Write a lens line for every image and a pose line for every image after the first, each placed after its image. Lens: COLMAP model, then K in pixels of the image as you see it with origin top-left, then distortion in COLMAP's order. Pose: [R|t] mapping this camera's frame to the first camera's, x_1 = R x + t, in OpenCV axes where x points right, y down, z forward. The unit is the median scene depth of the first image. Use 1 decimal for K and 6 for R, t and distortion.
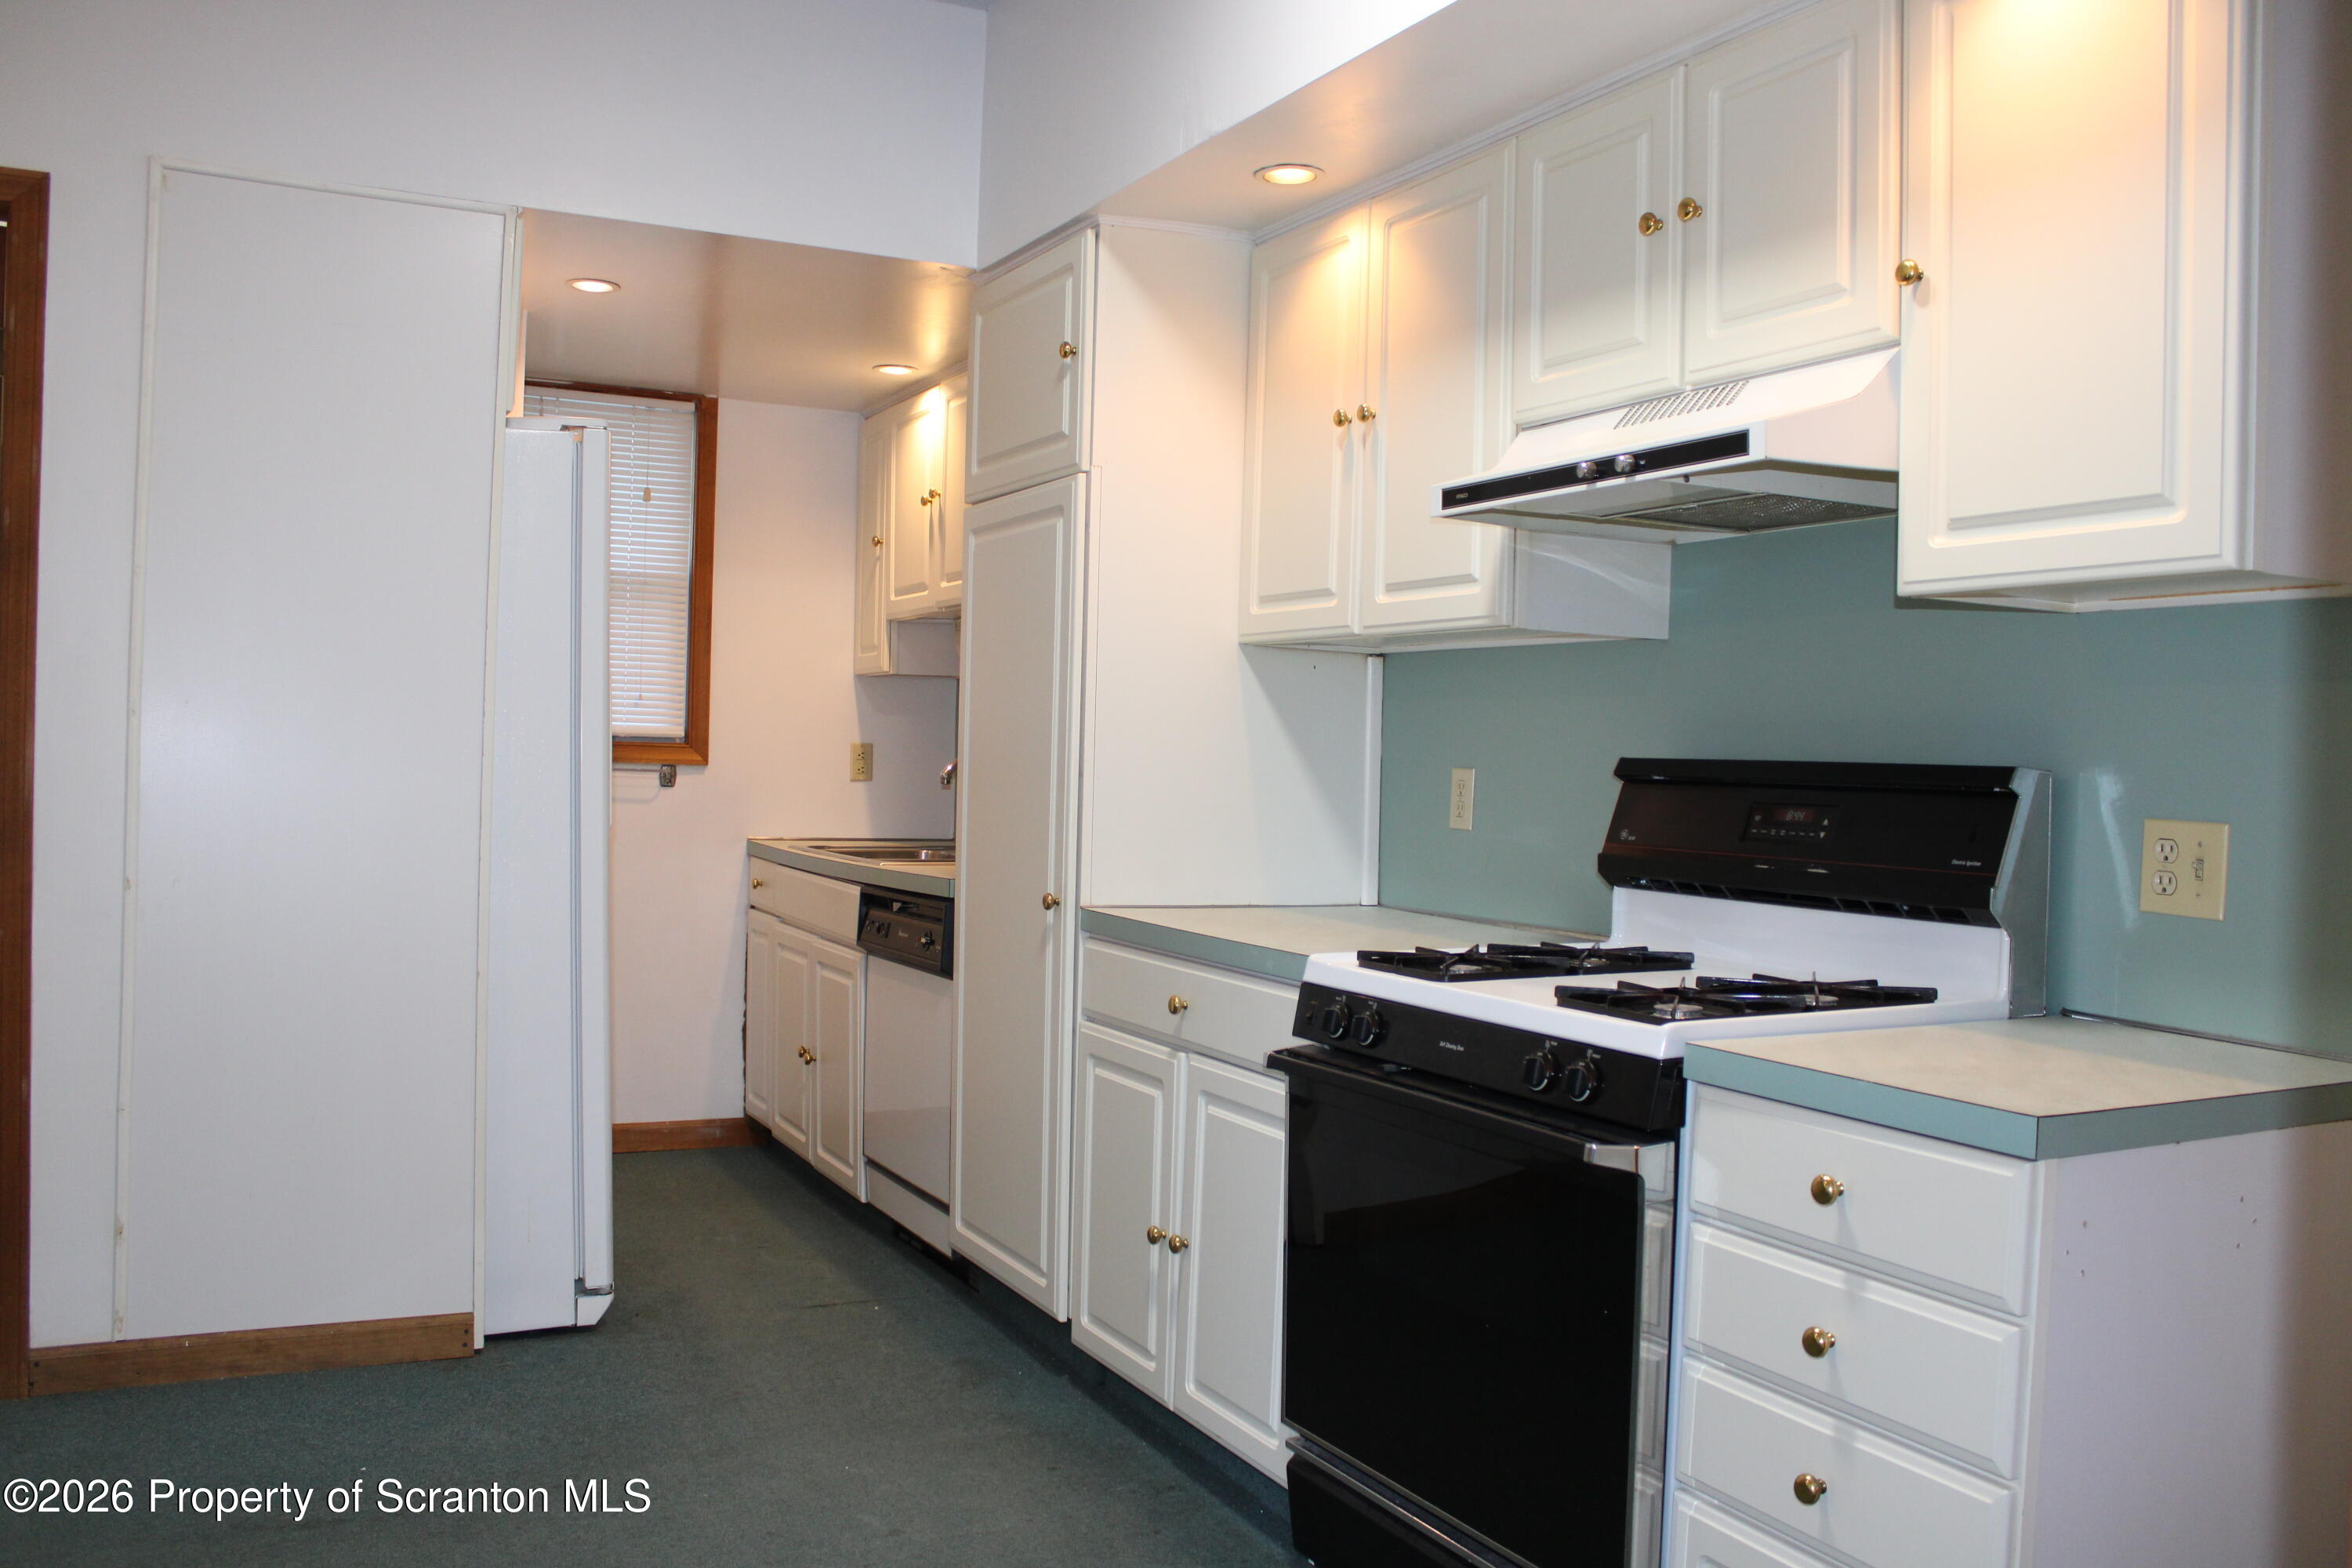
lens RADIAL K [[1962.1, 0, 1181.0], [0, 1962.1, 791.7], [0, 0, 1]] dist [-0.167160, 0.153694]
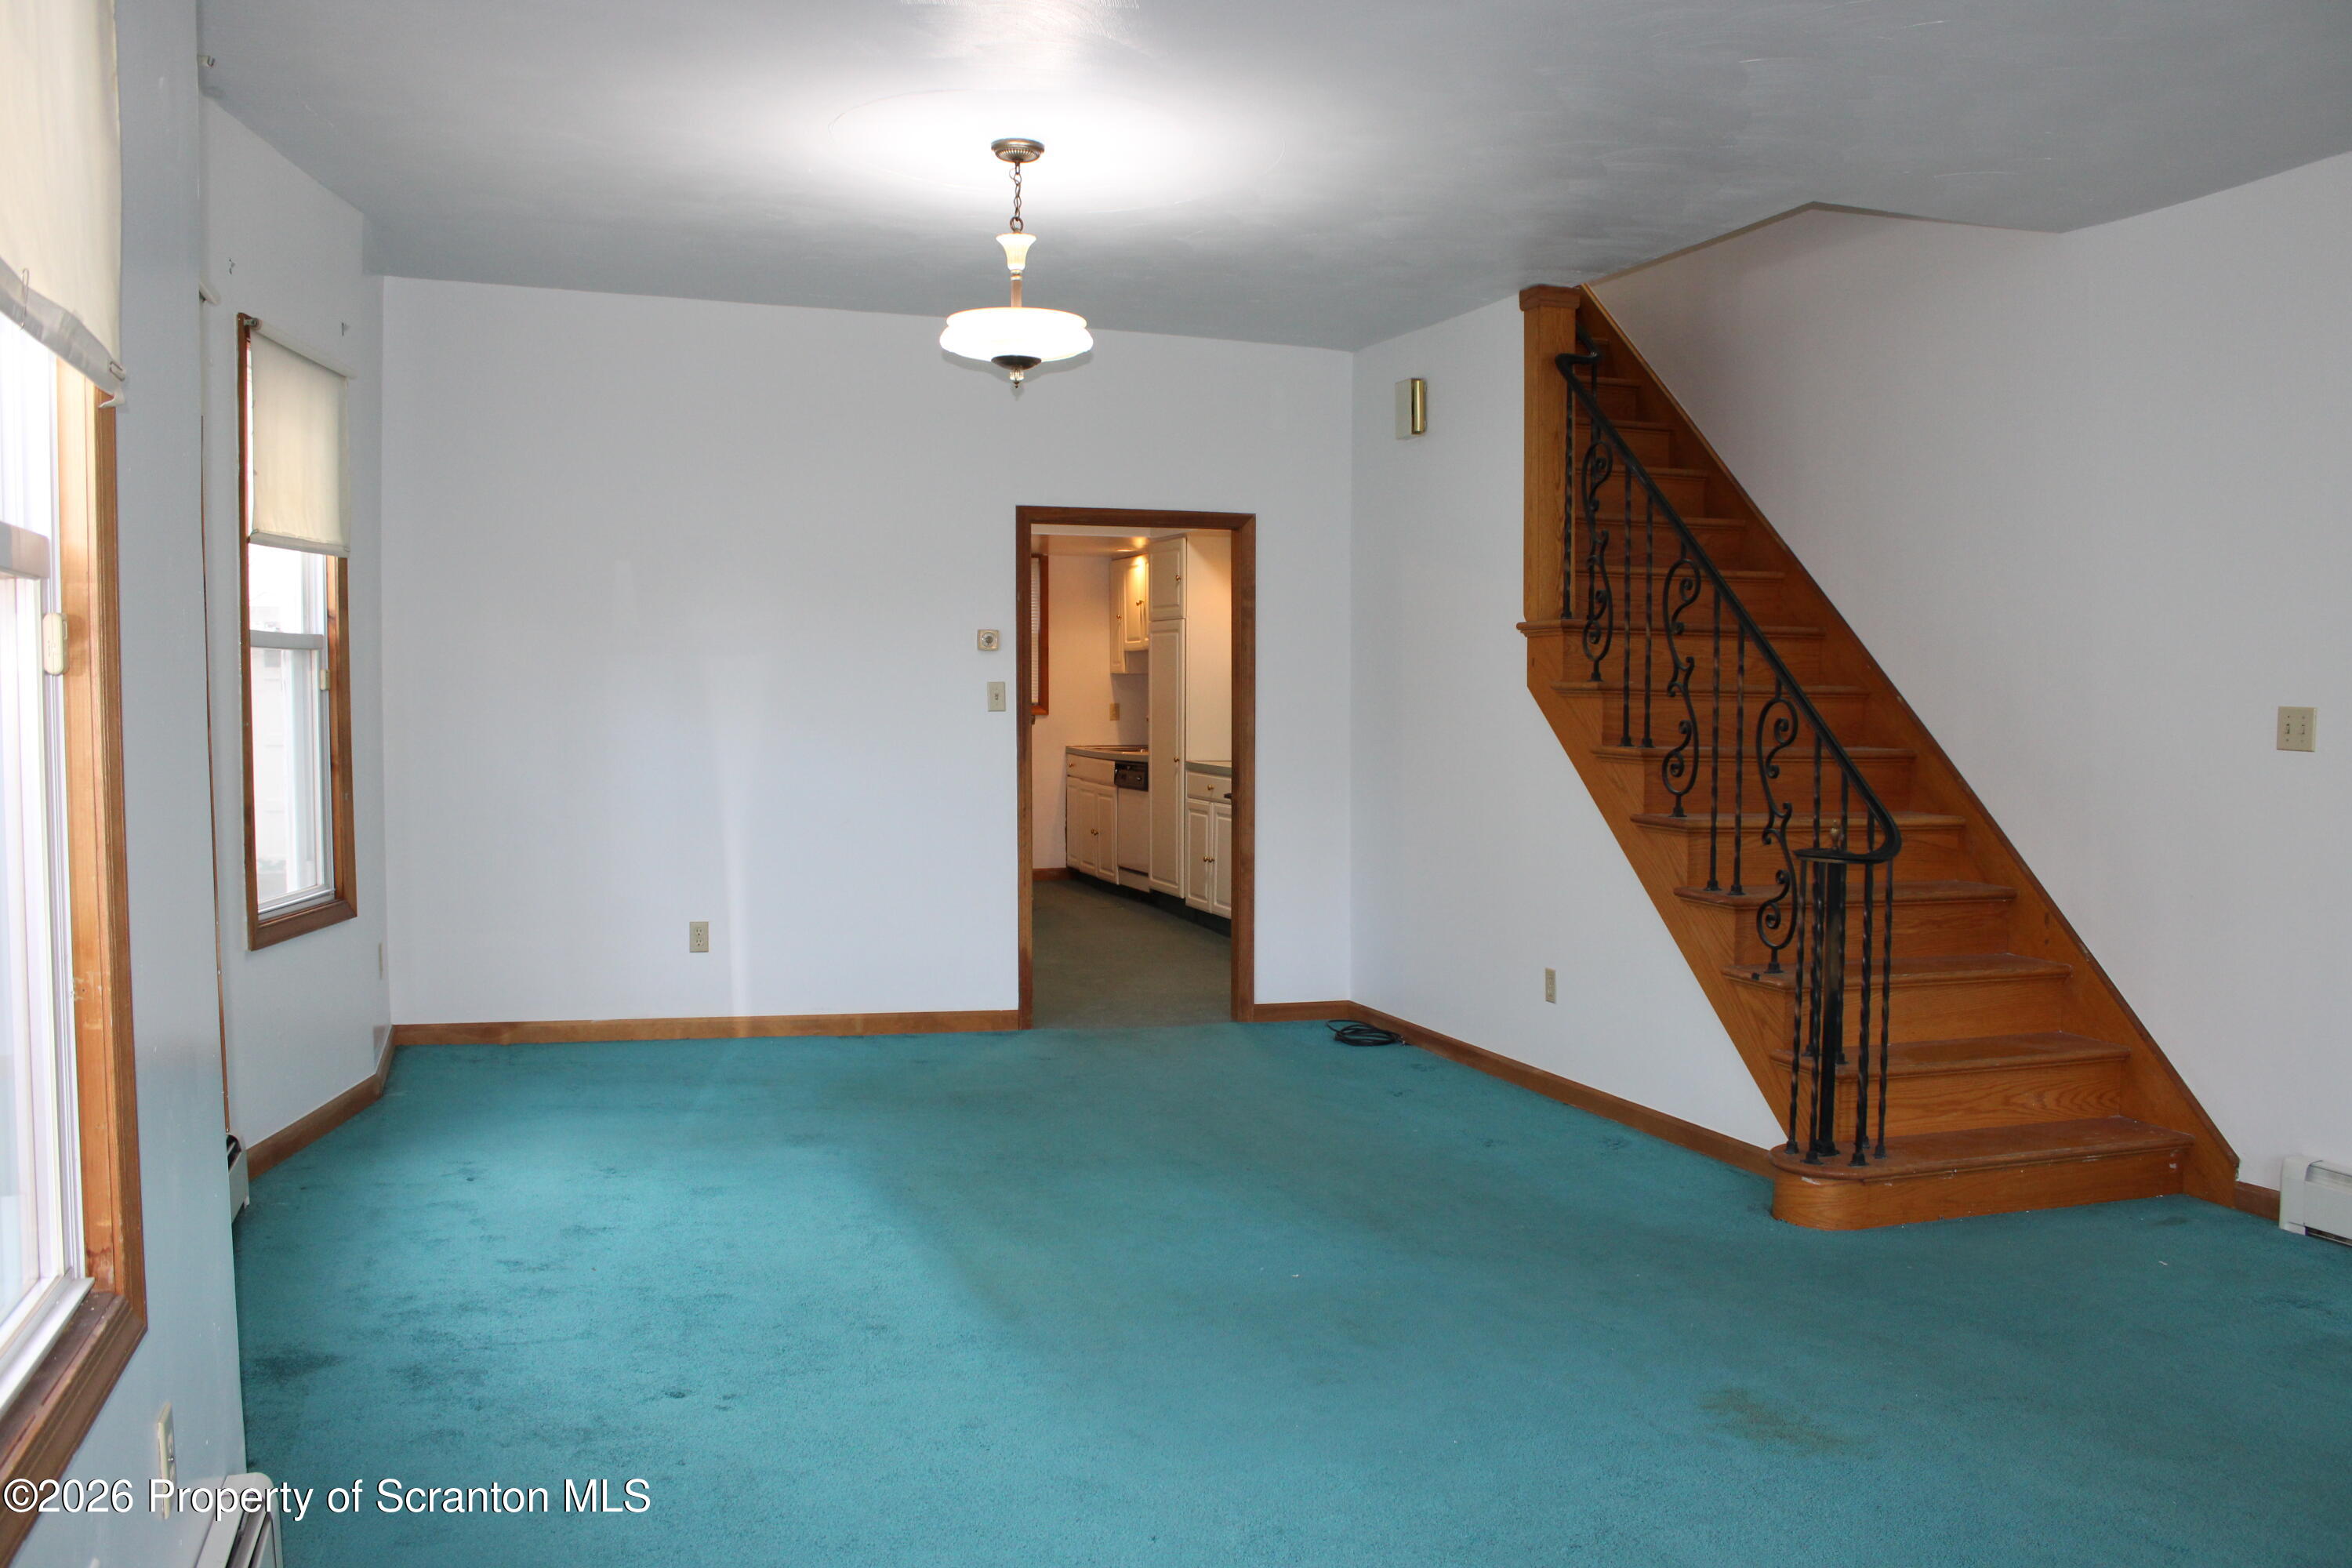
lens RADIAL K [[1962.1, 0, 1181.0], [0, 1962.1, 791.7], [0, 0, 1]] dist [-0.167160, 0.153694]
pose [[0.991367, -0.016145, -0.130121, 0.254606], [0.020890, 0.999162, 0.035186, -0.001069], [0.129444, -0.037601, 0.990874, -1.530569]]
